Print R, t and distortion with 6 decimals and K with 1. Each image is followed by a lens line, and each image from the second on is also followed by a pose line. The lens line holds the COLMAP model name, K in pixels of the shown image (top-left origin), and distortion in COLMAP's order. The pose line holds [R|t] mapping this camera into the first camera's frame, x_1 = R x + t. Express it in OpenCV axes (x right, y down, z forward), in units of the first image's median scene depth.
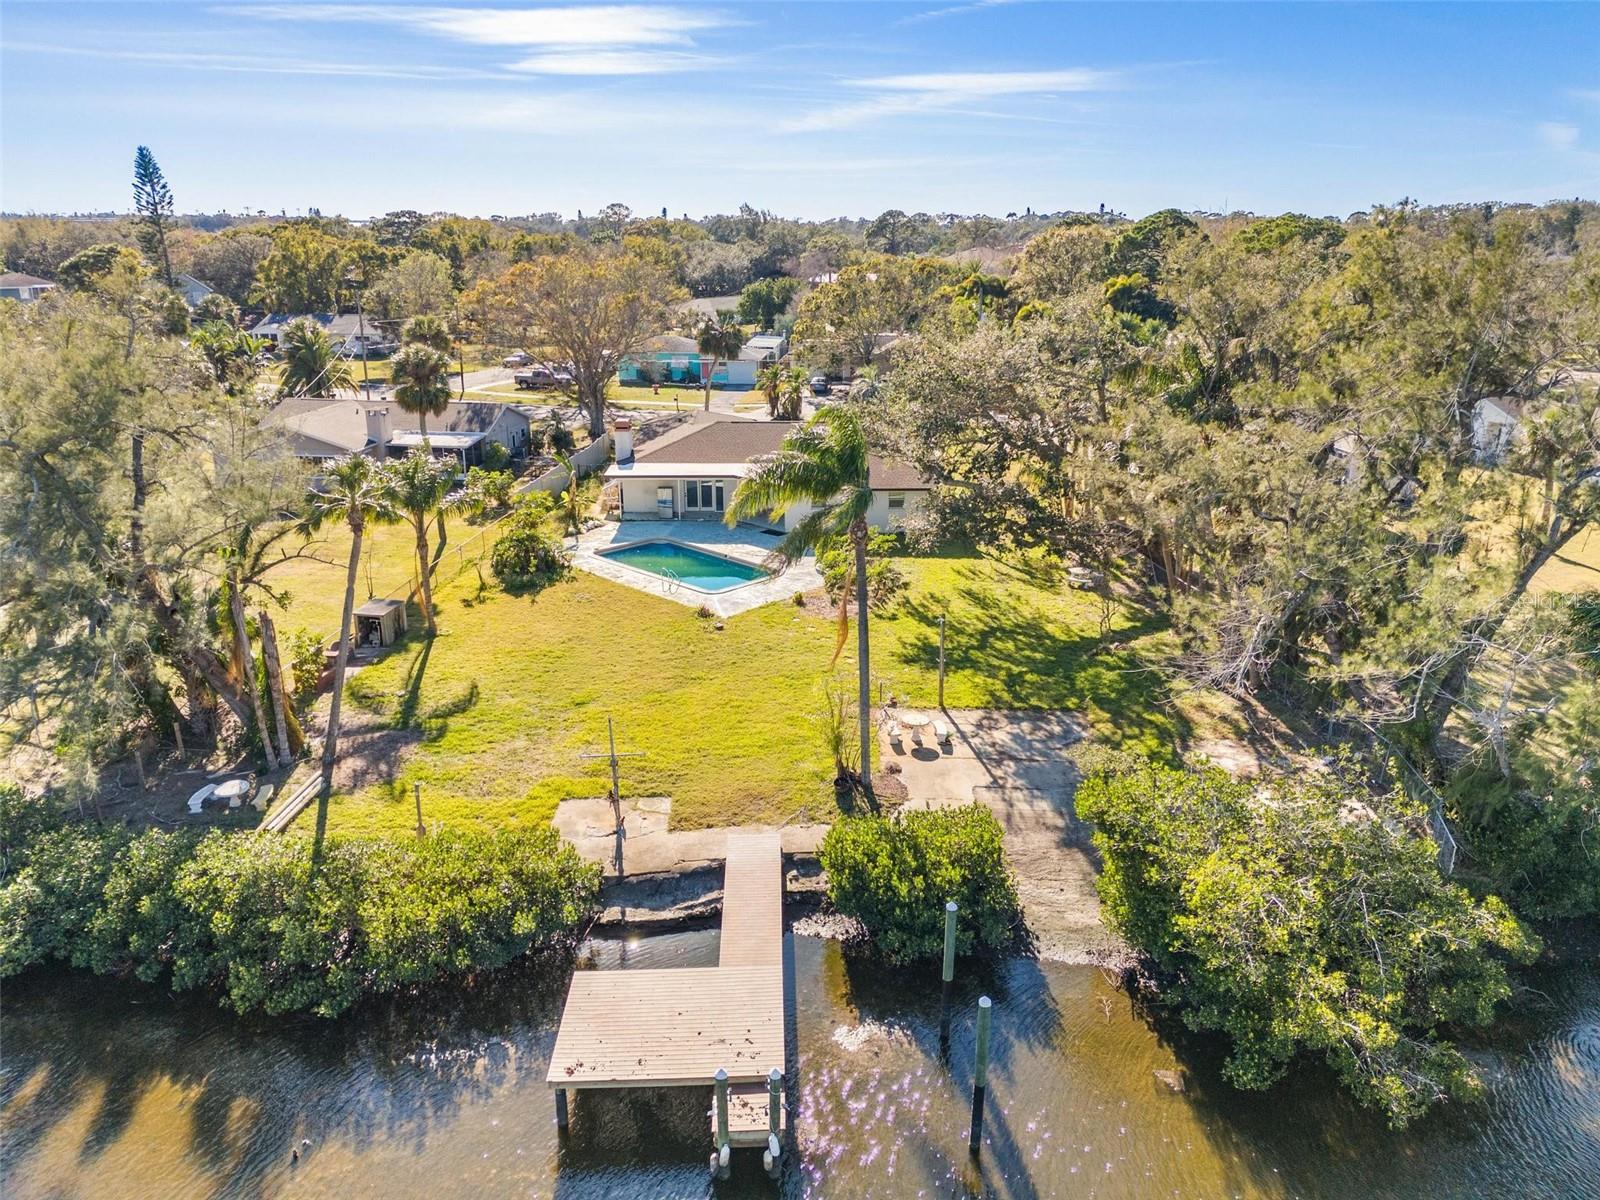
lens RADIAL K [[1173.4, 0, 800.0], [0, 1173.4, 600.0], [0, 0, 1]] dist [0.037809, -0.000344]
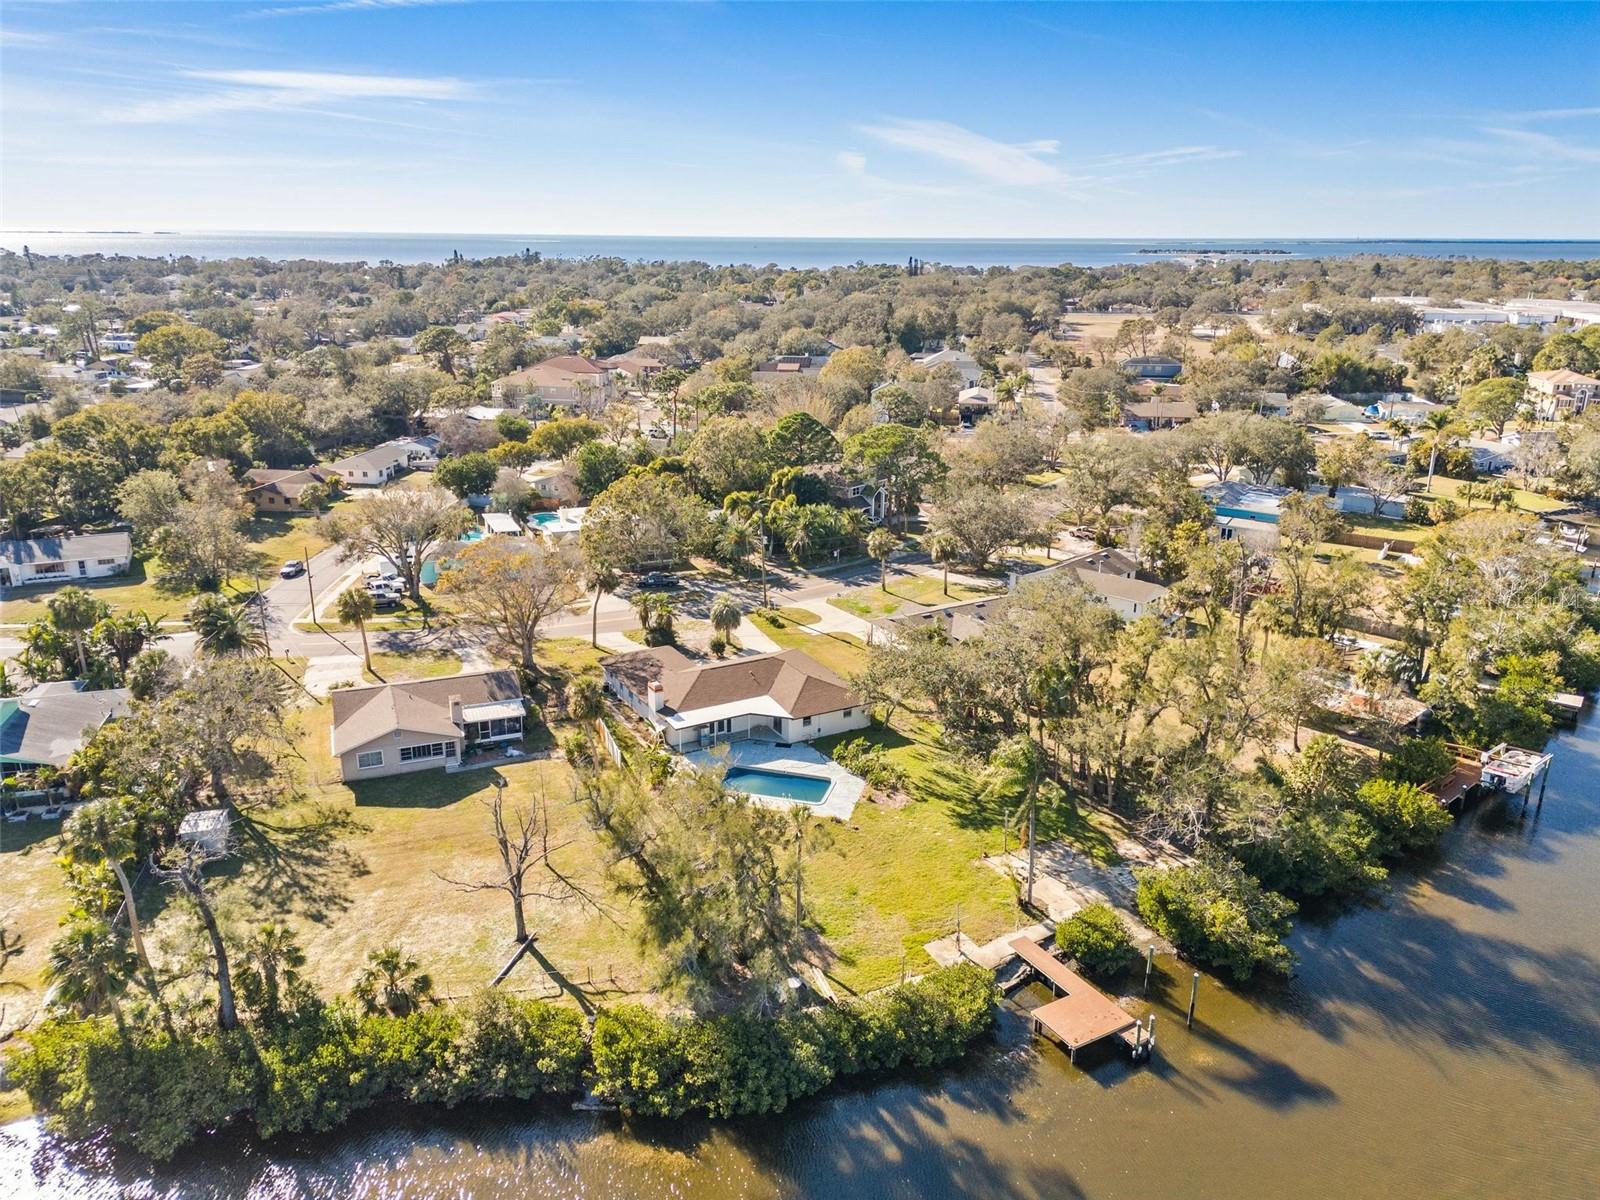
lens RADIAL K [[1173.4, 0, 800.0], [0, 1173.4, 600.0], [0, 0, 1]] dist [0.037809, -0.000344]
pose [[0.877730, -0.140114, 0.458211, -1.120111], [0.138145, 0.989683, 0.038004, -0.491836], [-0.458809, 0.029943, 0.888031, -0.714647]]
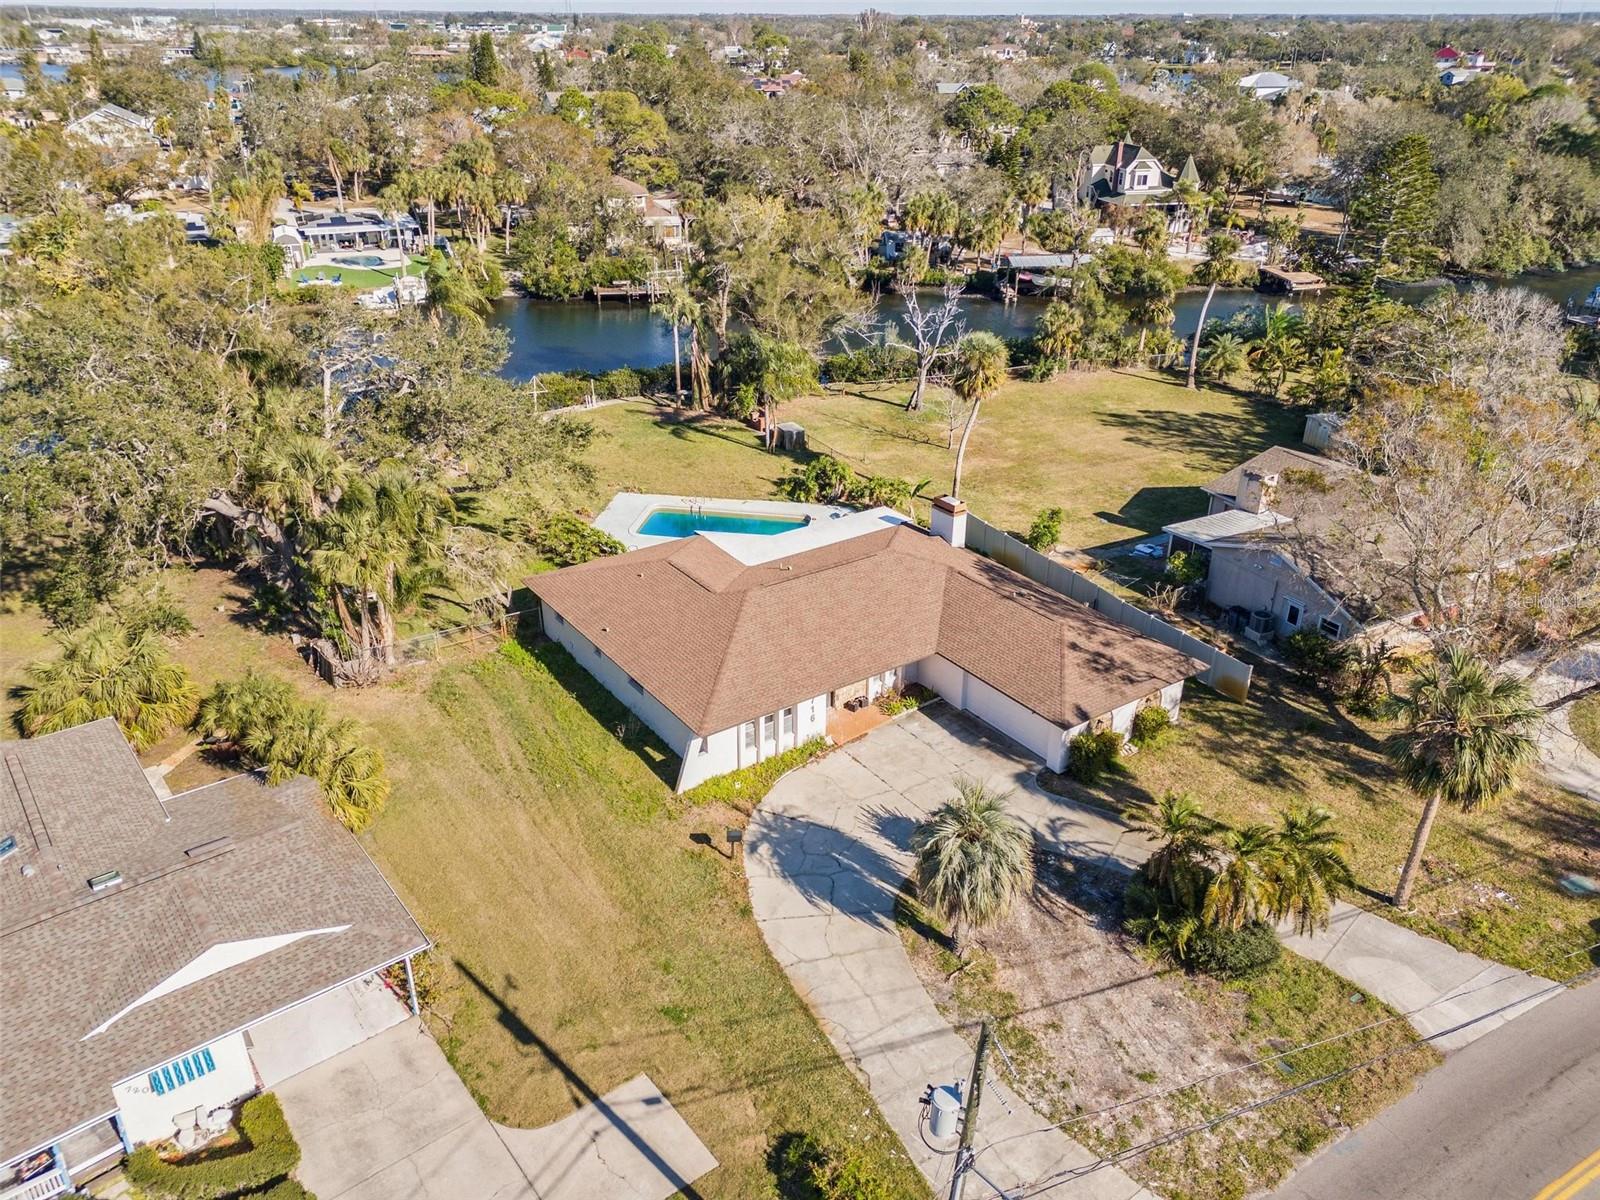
lens RADIAL K [[1173.4, 0, 800.0], [0, 1173.4, 600.0], [0, 0, 1]] dist [0.037809, -0.000344]
pose [[-0.822252, 0.247558, -0.512462, 0.634177], [-0.177671, 0.743782, 0.644377, -1.033973], [0.540681, 0.620889, -0.567592, 2.462069]]
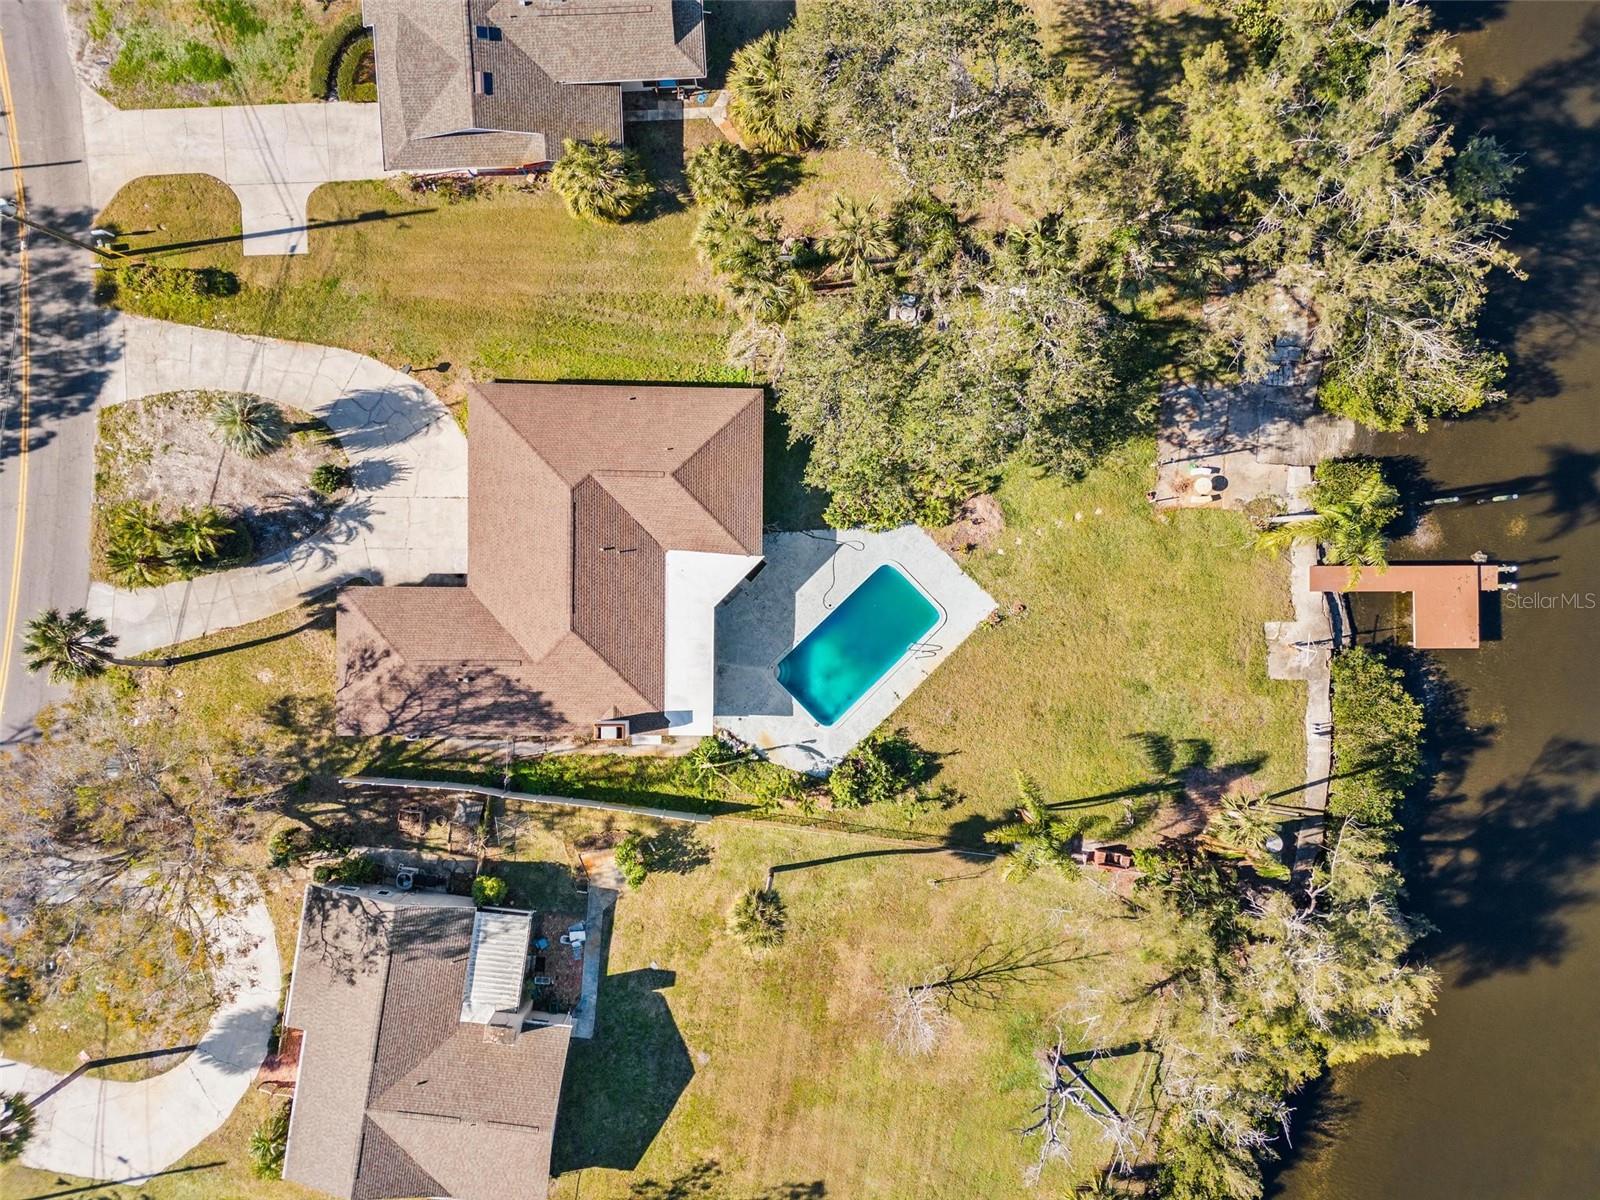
lens RADIAL K [[1173.4, 0, 800.0], [0, 1173.4, 600.0], [0, 0, 1]] dist [0.037809, -0.000344]
pose [[0.016759, -0.999631, -0.021355, -0.041566], [0.286688, -0.015657, 0.957896, -1.655376], [-0.957877, -0.022175, 0.286320, 1.018122]]
